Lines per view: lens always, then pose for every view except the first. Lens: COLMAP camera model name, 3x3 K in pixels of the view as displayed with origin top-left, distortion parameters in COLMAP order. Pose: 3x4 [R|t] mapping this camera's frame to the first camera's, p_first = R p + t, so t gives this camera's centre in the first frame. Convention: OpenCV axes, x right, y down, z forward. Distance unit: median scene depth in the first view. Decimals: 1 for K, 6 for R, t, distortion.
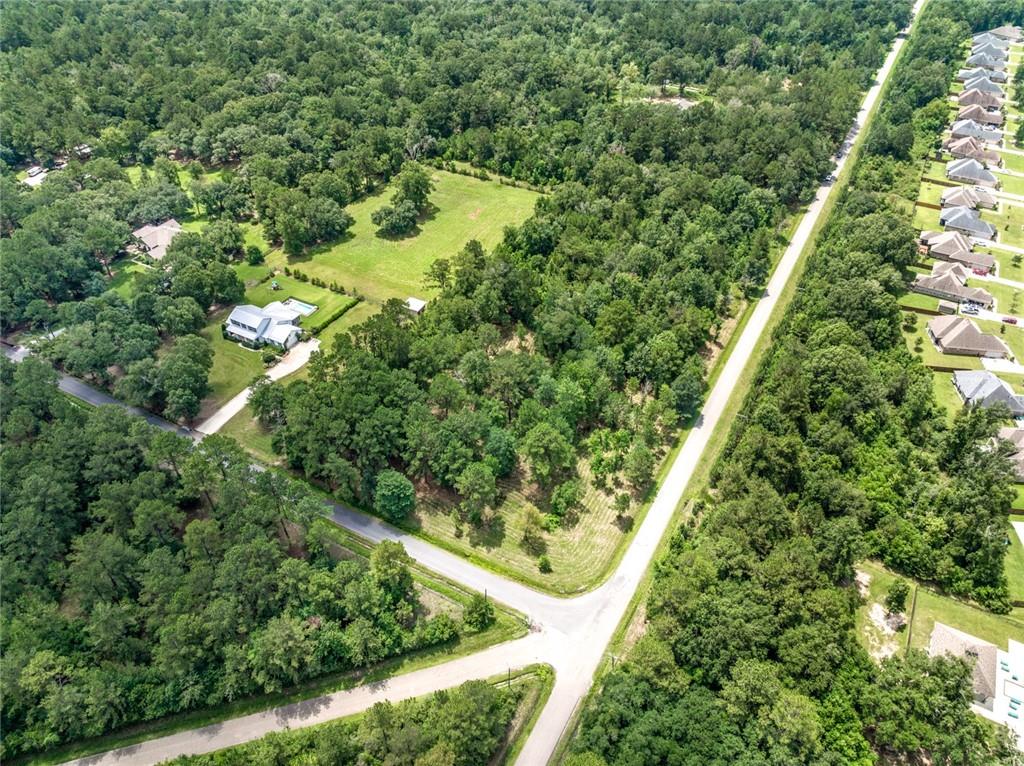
lens RADIAL K [[720.6, 0, 513.2], [0, 720.6, 378.9], [0, 0, 1]] dist [-0.062394, 0.037424]
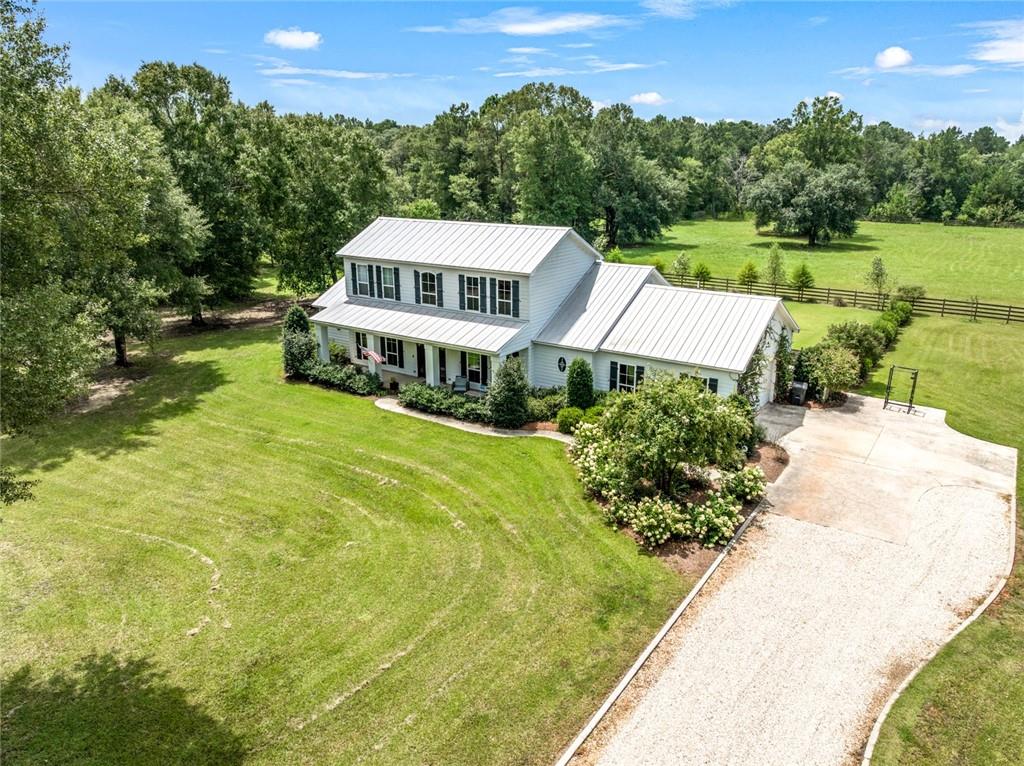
lens RADIAL K [[720.6, 0, 513.2], [0, 720.6, 378.9], [0, 0, 1]] dist [-0.062394, 0.037424]
pose [[0.995460, 0.025725, -0.091638, -0.300127], [-0.059394, 0.920225, -0.386857, 0.002271], [0.074376, 0.390543, 0.917575, 0.755810]]
